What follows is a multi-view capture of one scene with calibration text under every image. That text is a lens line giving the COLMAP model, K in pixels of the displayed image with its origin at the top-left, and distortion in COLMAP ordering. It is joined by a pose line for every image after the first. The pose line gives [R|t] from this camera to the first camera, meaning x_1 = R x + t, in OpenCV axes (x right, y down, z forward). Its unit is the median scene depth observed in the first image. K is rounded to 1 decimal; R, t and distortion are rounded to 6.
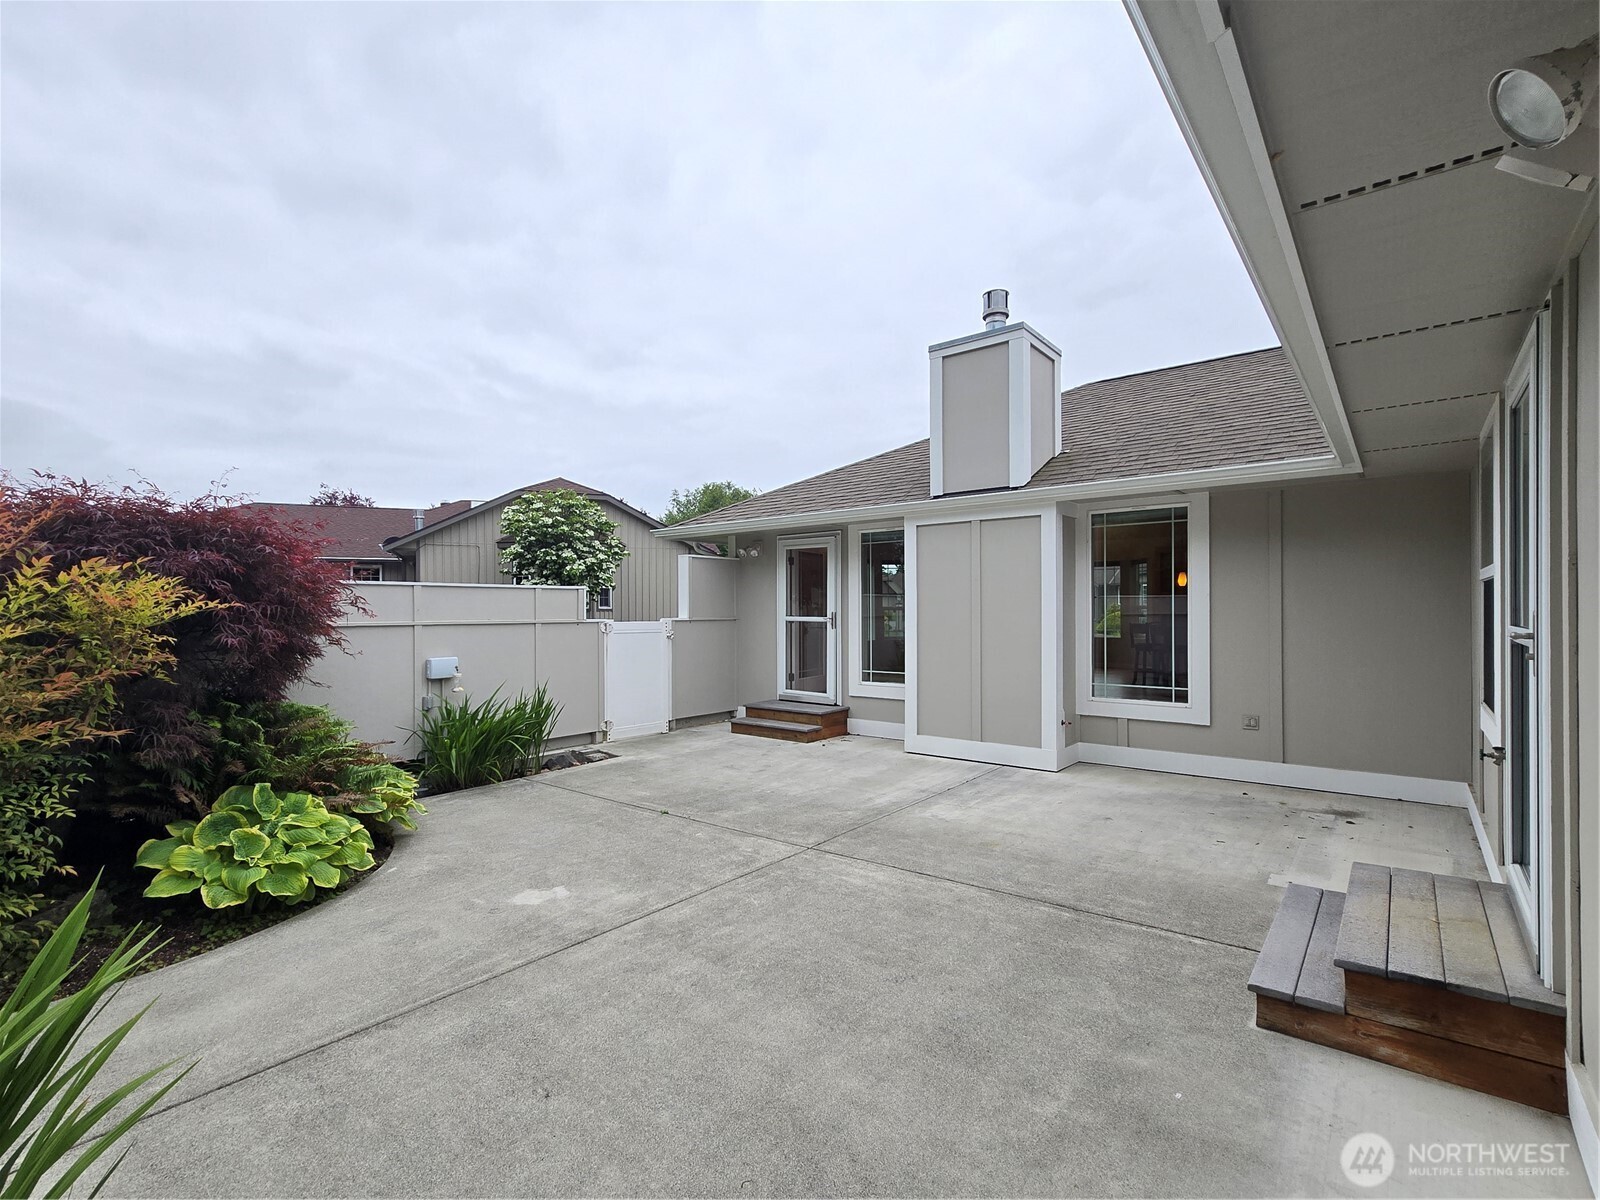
lens RADIAL K [[757.0, 0, 800.0], [0, 757.0, 600.0], [0, 0, 1]] dist [0.000886, 0.000011]
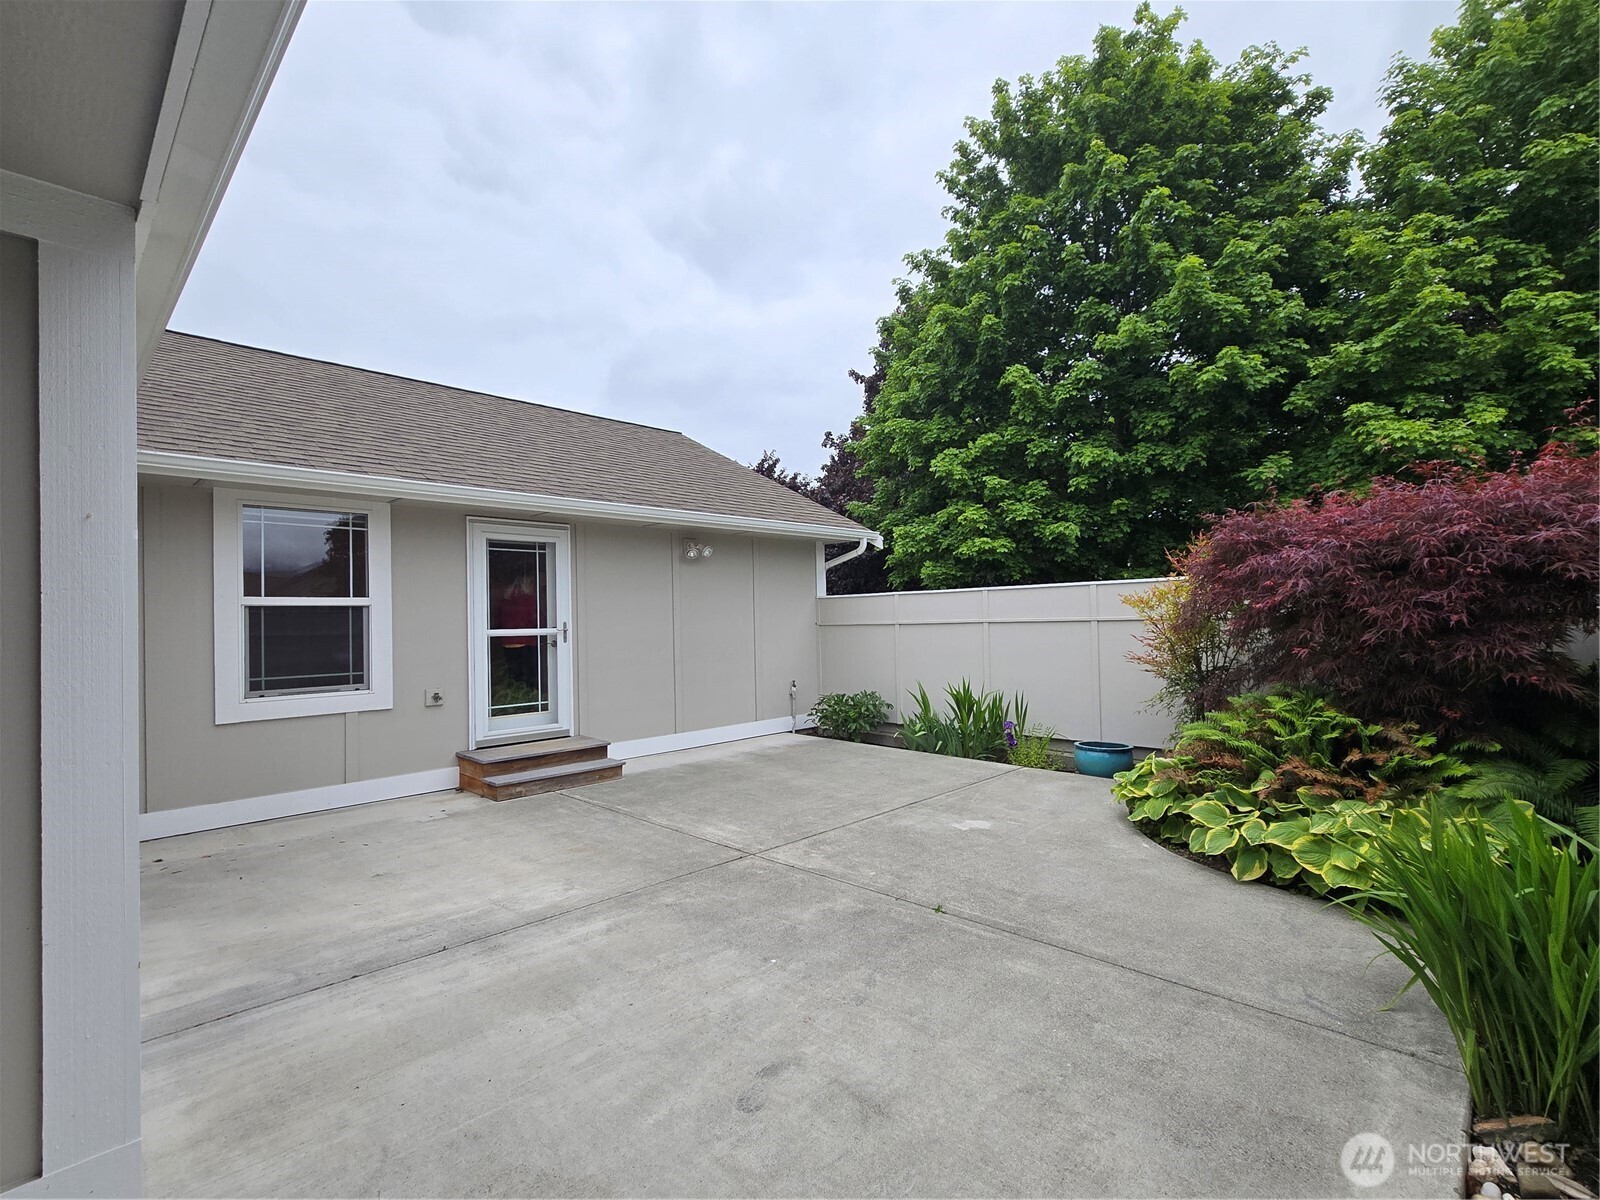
lens RADIAL K [[757.0, 0, 800.0], [0, 757.0, 600.0], [0, 0, 1]] dist [0.000886, 0.000011]
pose [[-0.995355, 0.028105, 0.092081, -0.145030], [0.024327, 0.998826, -0.041897, 0.038028], [-0.093151, -0.039462, -0.994870, 1.936878]]
